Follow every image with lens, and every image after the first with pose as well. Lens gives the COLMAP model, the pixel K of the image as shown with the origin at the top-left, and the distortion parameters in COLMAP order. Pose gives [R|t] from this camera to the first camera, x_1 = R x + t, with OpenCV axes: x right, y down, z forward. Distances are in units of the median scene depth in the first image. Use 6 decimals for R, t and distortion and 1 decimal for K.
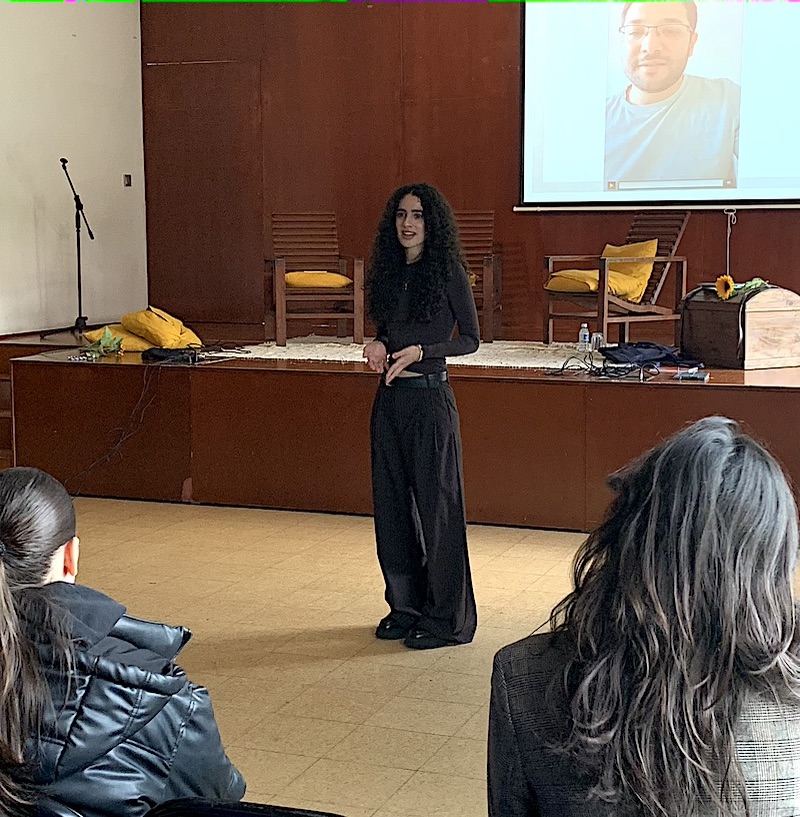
lens RADIAL K [[1521.1, 0, 400.0], [0, 1521.1, 408.5], [0, 0, 1]] dist [0.283415, -1.574930]
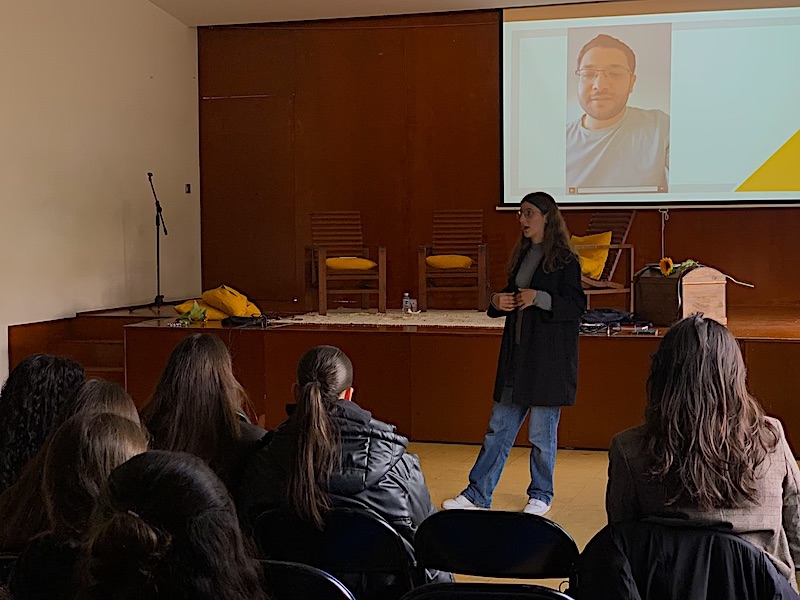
lens RADIAL K [[1338.5, 0, 400.0], [0, 1338.5, 300.0], [0, 0, 1]] dist [-0.009174, -0.012702]
pose [[0.999607, -0.007830, 0.026900, -0.043435], [0.009461, 0.998091, -0.061032, 0.015944], [-0.026371, 0.061263, 0.997773, -0.130115]]
